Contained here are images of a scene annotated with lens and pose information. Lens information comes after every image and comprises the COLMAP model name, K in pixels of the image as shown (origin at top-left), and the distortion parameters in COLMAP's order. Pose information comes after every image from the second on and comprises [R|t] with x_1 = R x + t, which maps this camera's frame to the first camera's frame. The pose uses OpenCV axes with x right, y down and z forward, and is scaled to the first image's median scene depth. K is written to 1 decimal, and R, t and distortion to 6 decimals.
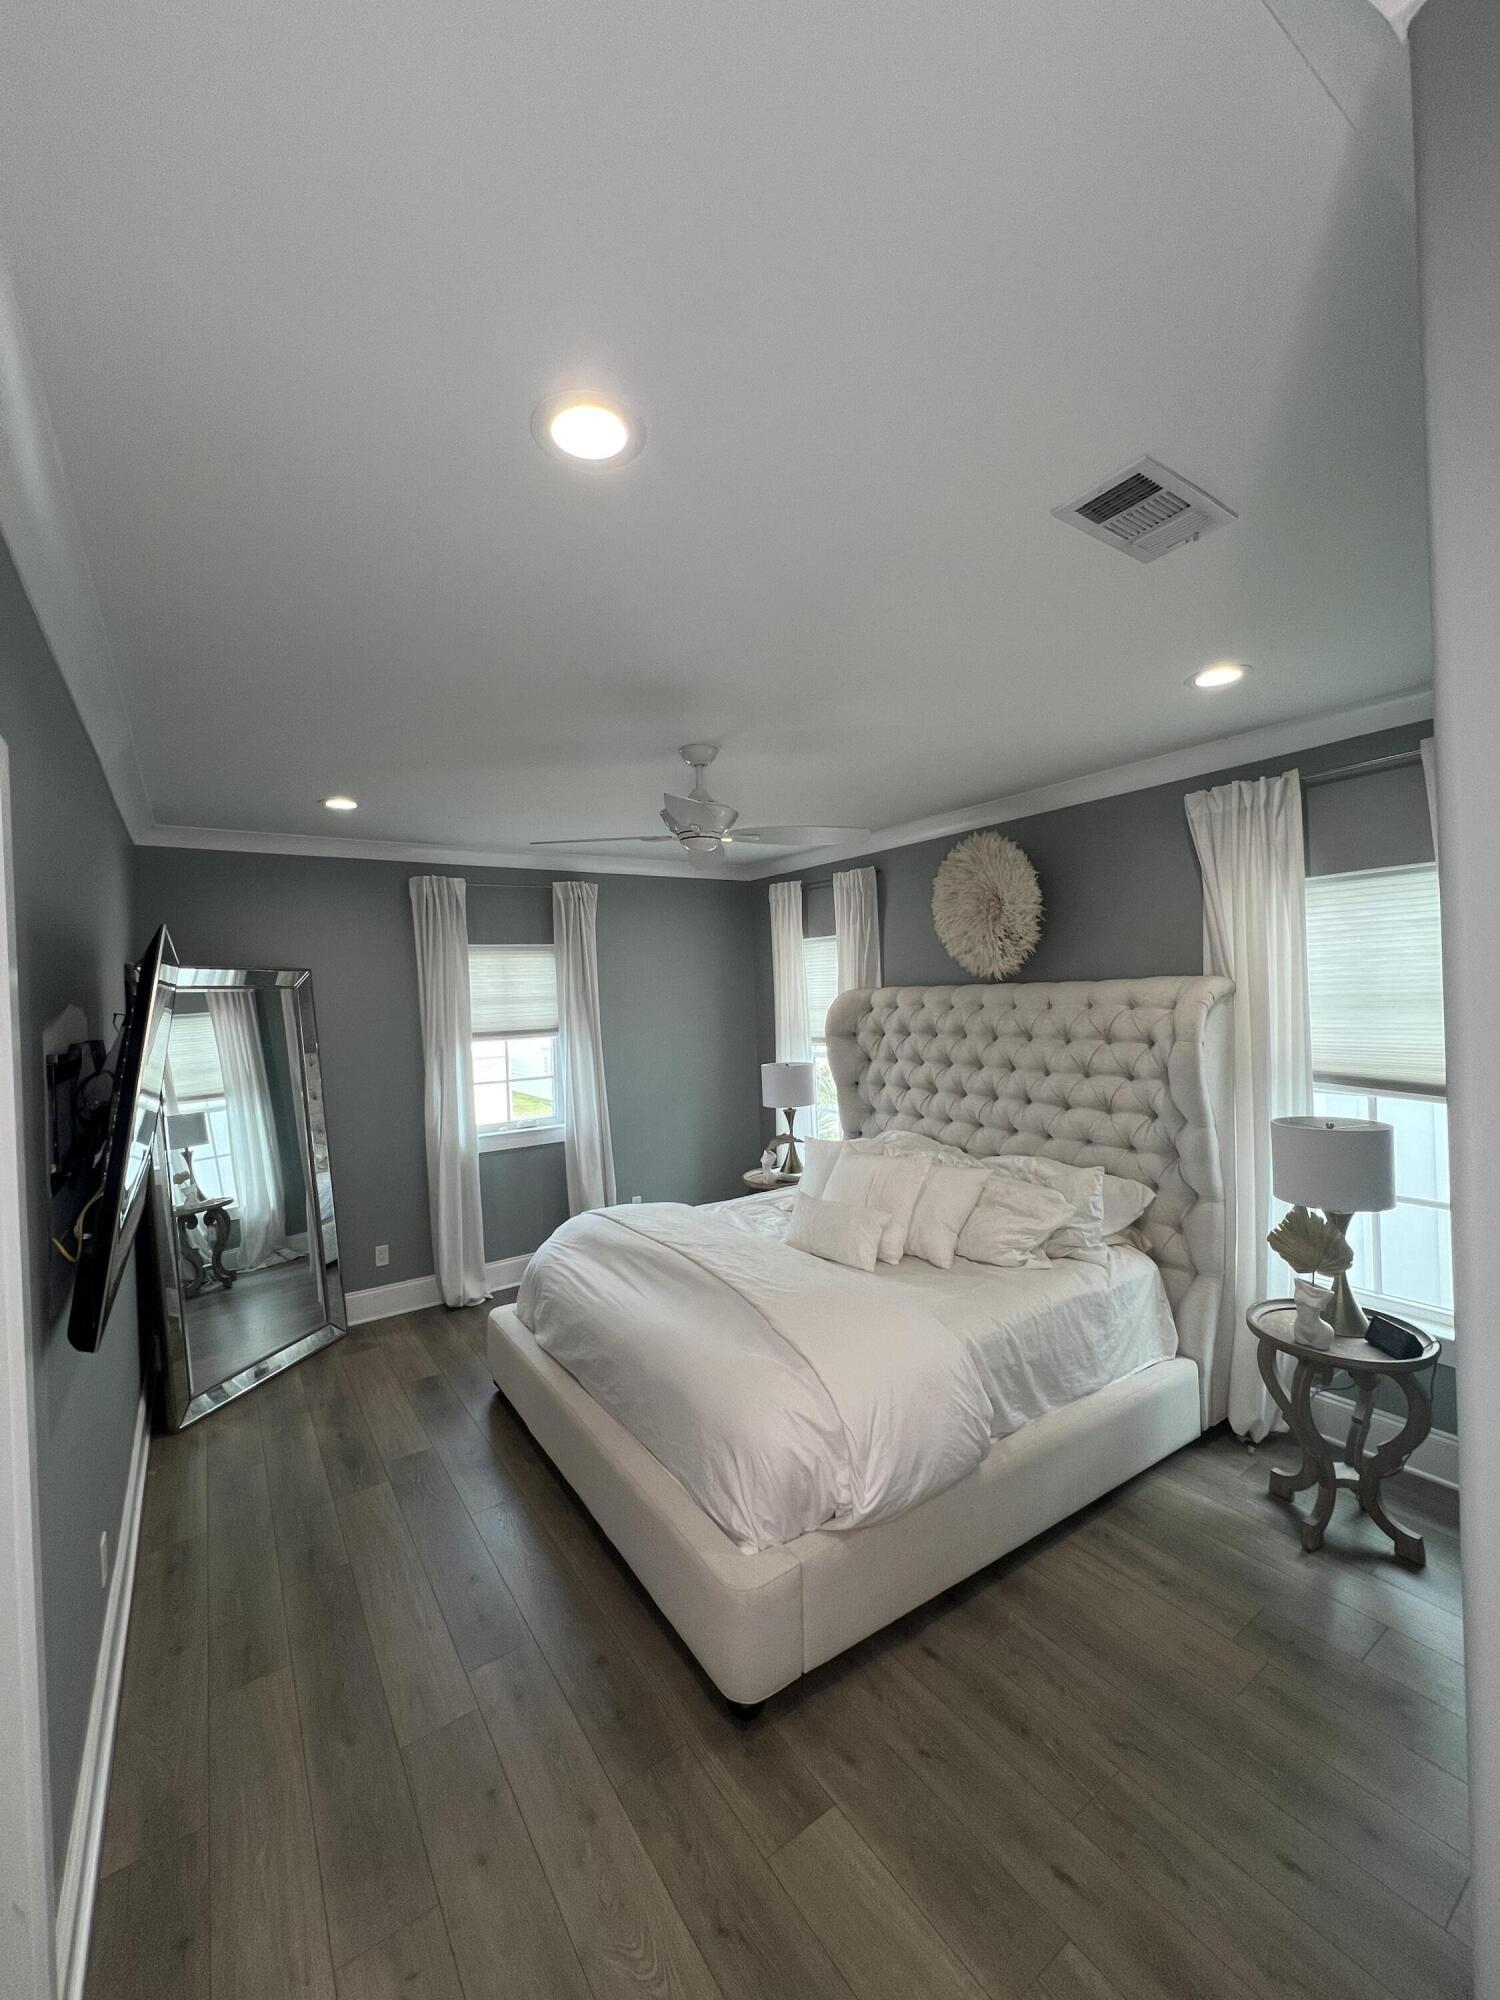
lens RADIAL K [[795.5, 0, 750.0], [0, 795.5, 1000.0], [0, 0, 1]] dist [-0.001912, -0.000535]
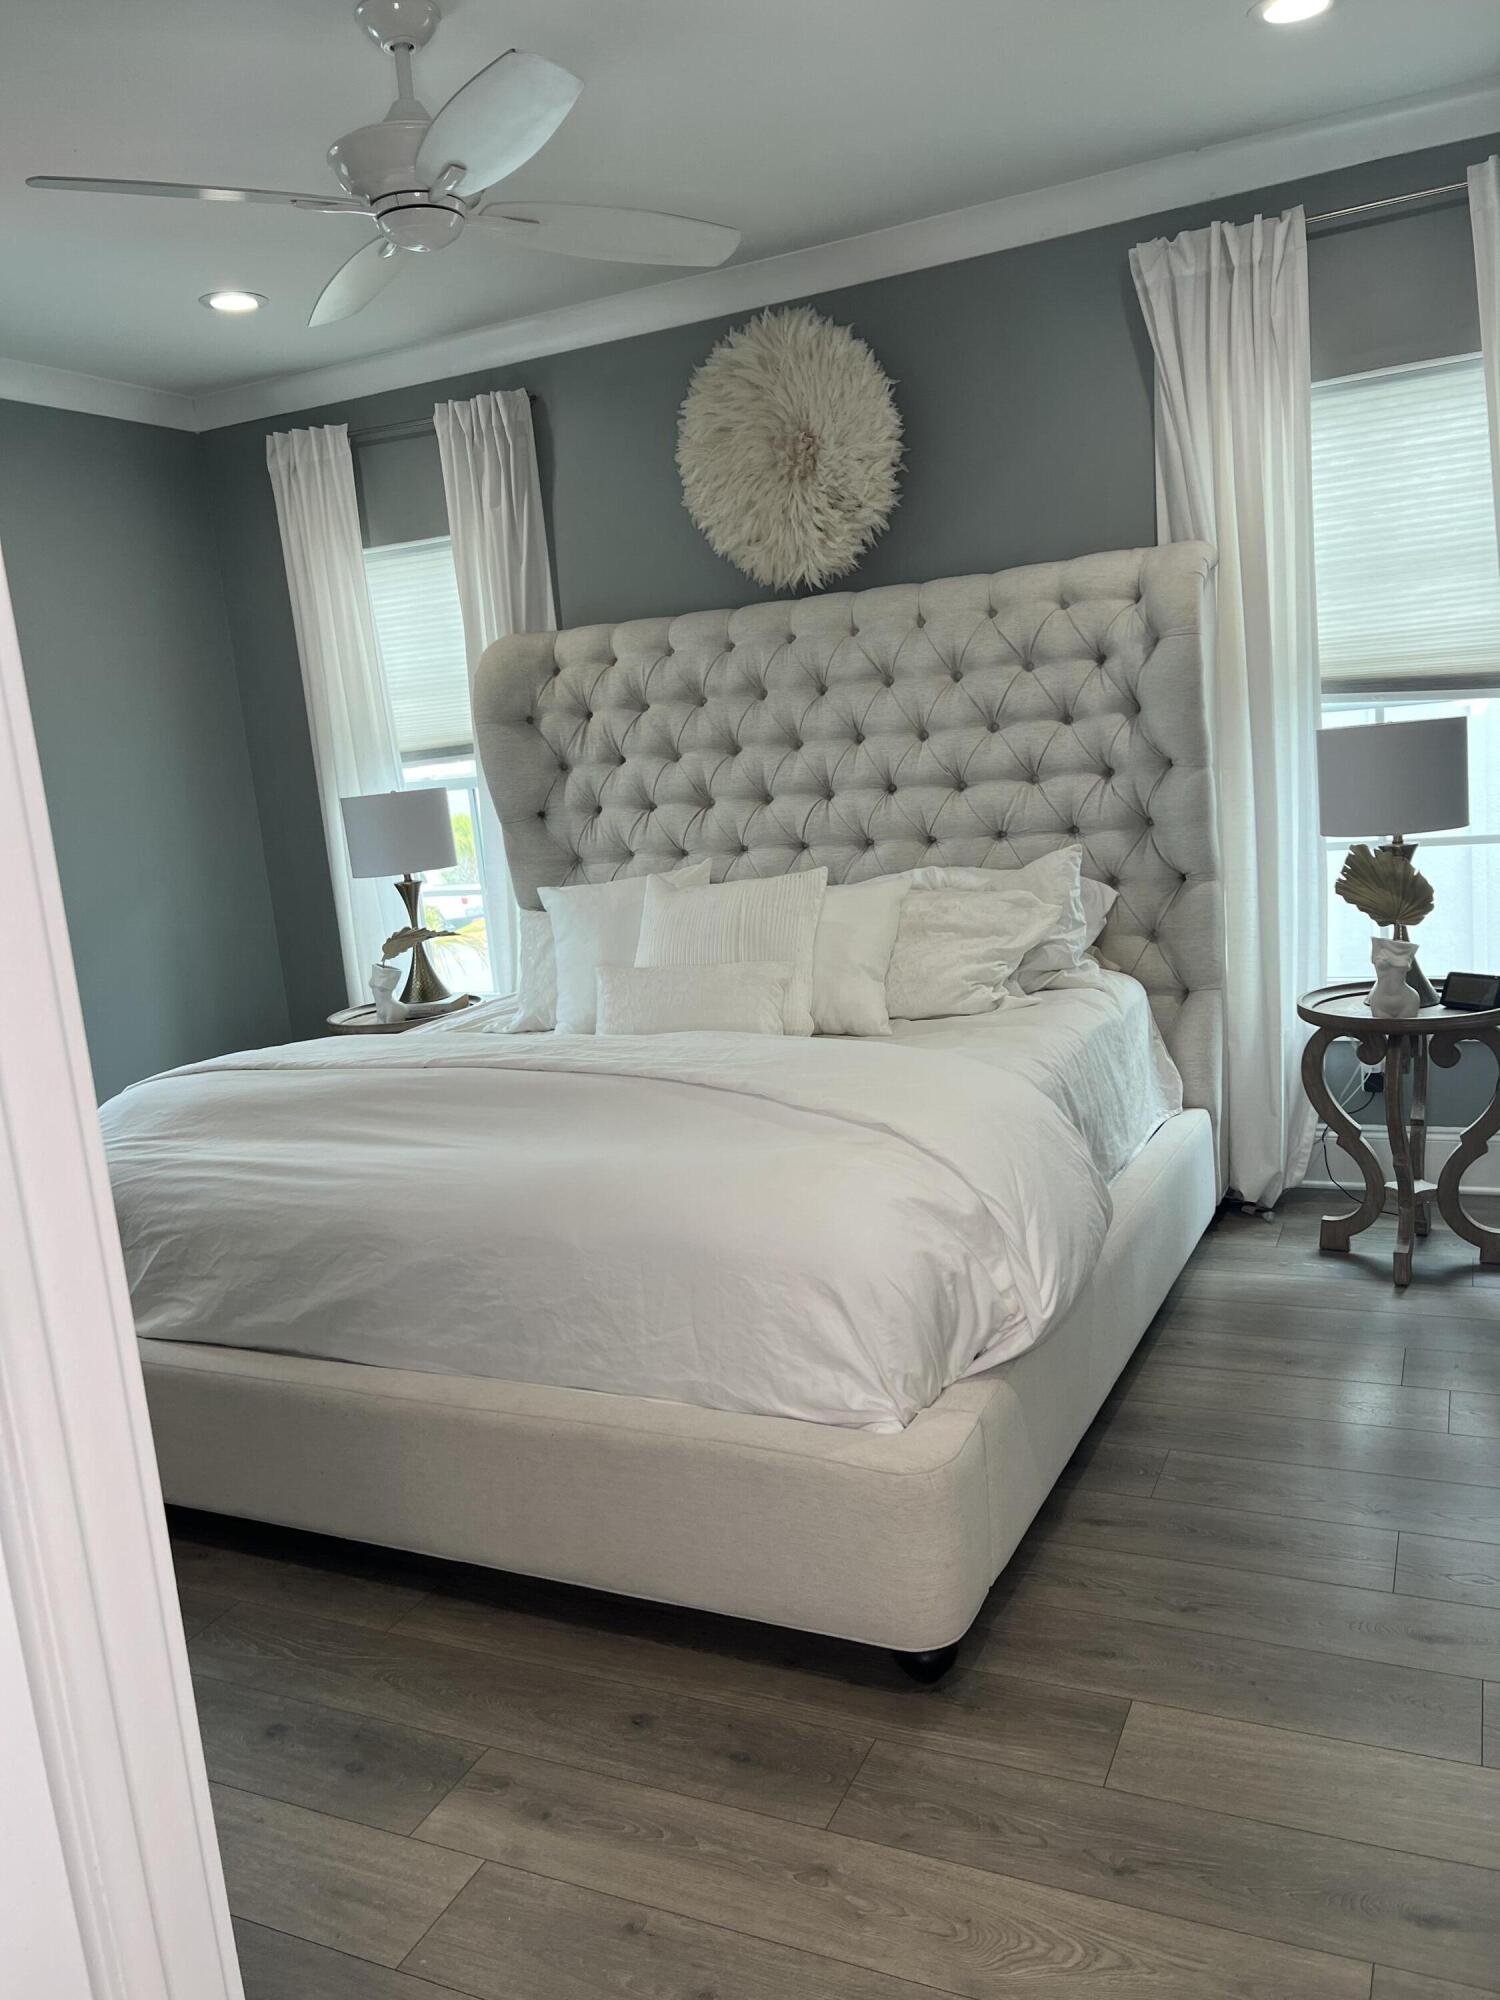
lens RADIAL K [[1495.3, 0, 750.0], [0, 1495.3, 1000.0], [0, 0, 1]] dist [0.065041, -0.104467]
pose [[0.864010, -0.131695, 0.485945, -0.336312], [0.067113, 0.986696, 0.148075, 0.119274], [-0.498981, -0.095325, 0.861354, 0.071567]]
